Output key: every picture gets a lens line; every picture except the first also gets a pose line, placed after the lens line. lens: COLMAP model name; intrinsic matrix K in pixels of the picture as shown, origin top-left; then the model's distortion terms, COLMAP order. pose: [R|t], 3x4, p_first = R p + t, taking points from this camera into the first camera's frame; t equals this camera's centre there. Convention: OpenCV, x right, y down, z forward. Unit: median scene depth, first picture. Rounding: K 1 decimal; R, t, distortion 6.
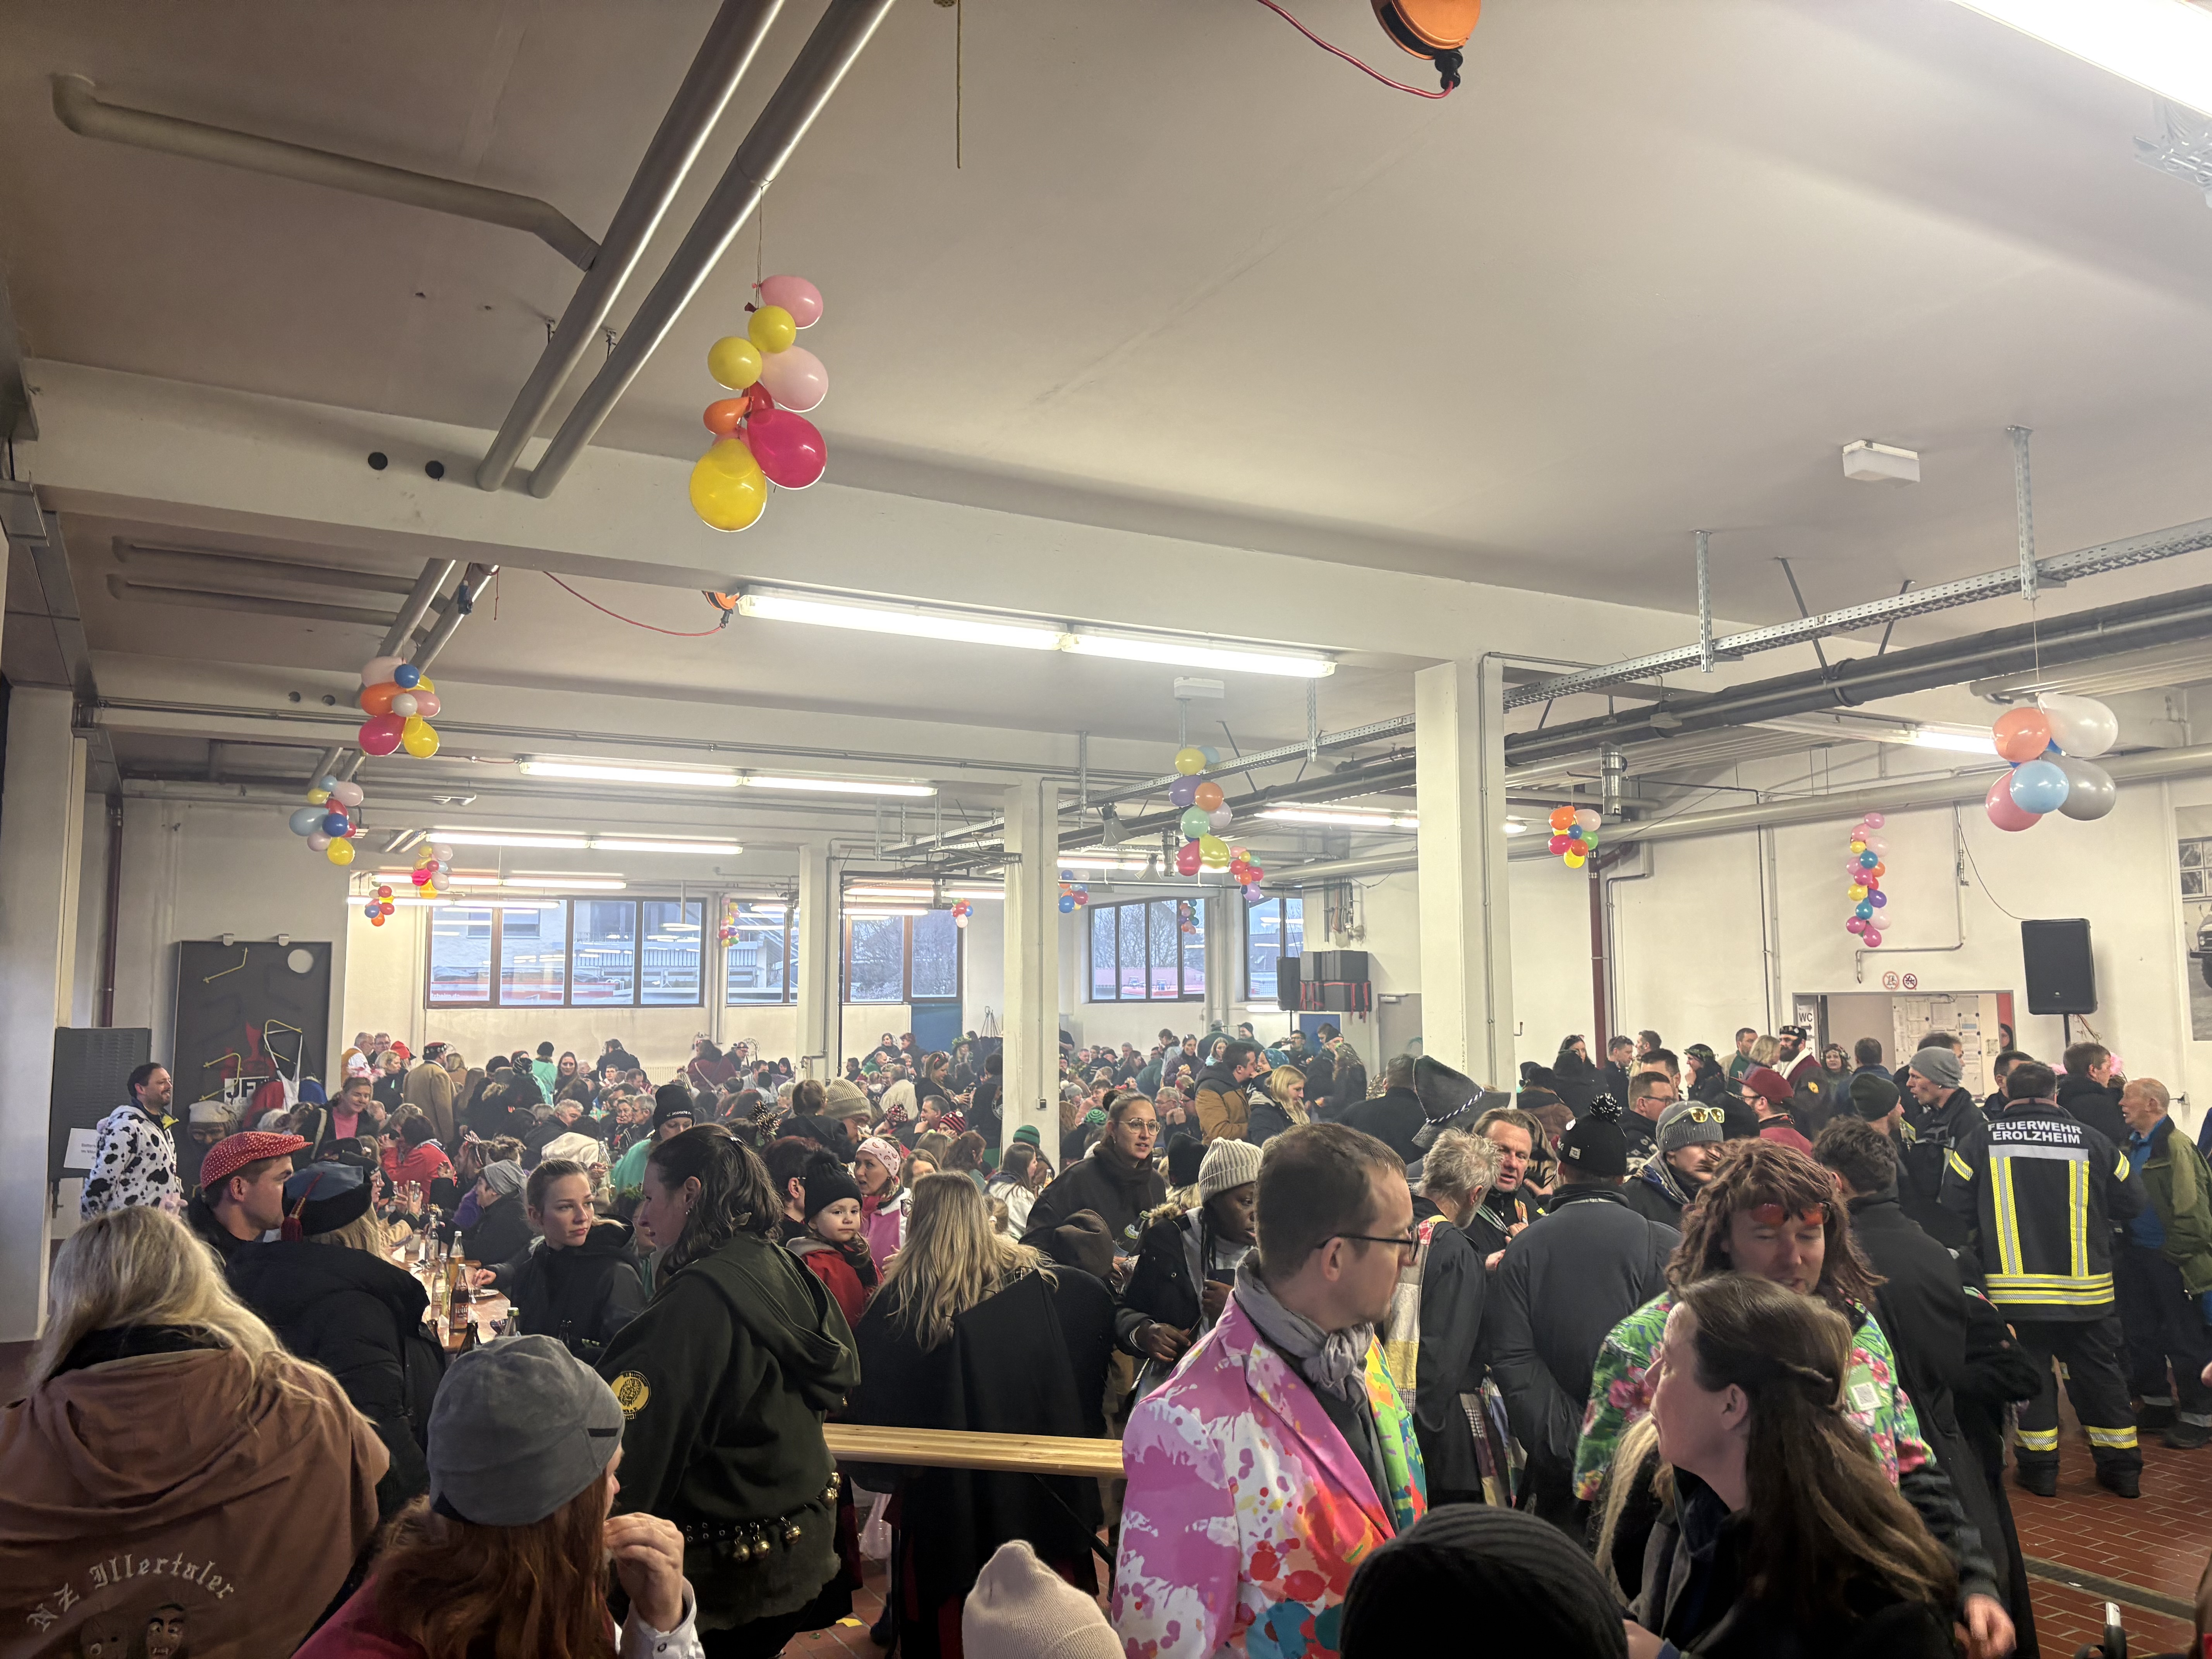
lens RADIAL K [[1639.5, 0, 1106.0], [0, 1639.5, 829.5], [0, 0, 1]] dist [-0.004188, -0.002107]
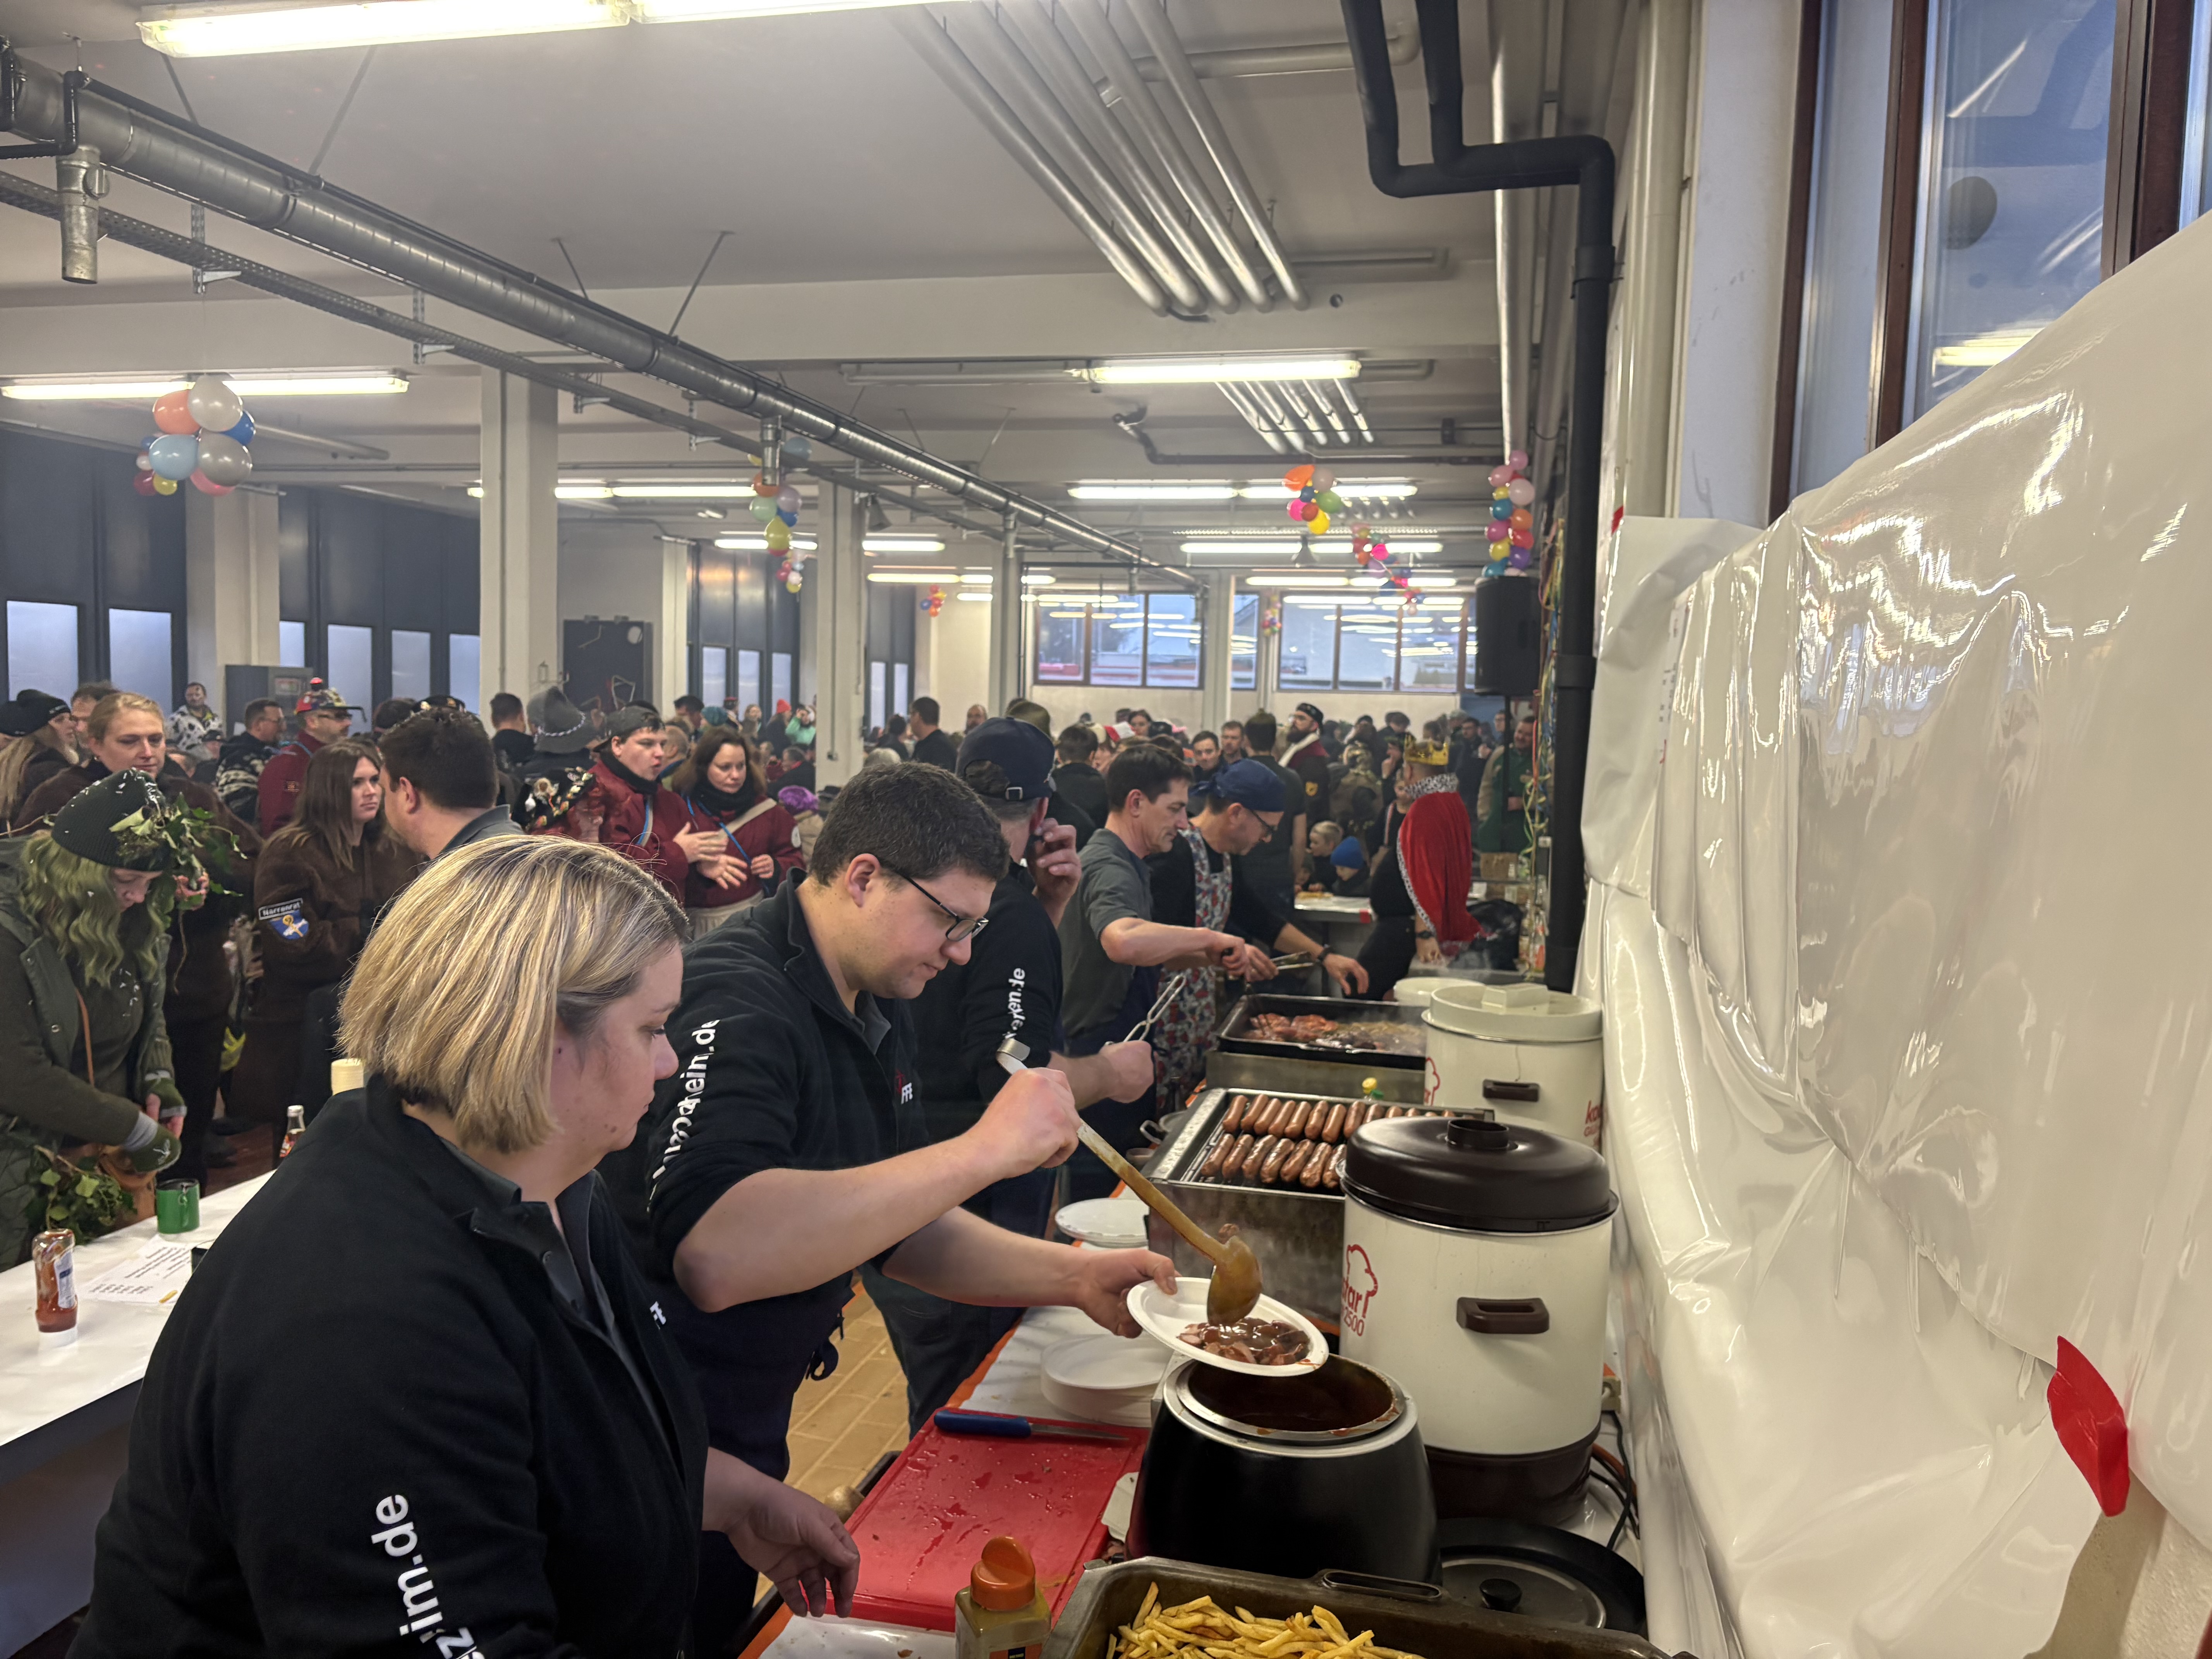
lens RADIAL K [[1639.5, 0, 1106.0], [0, 1639.5, 829.5], [0, 0, 1]] dist [-0.004188, -0.002107]
pose [[0.731786, 0.082444, -0.676530, 0.475053], [0.038633, 0.986042, 0.161950, 0.019305], [0.680439, -0.144650, 0.718387, 0.136771]]
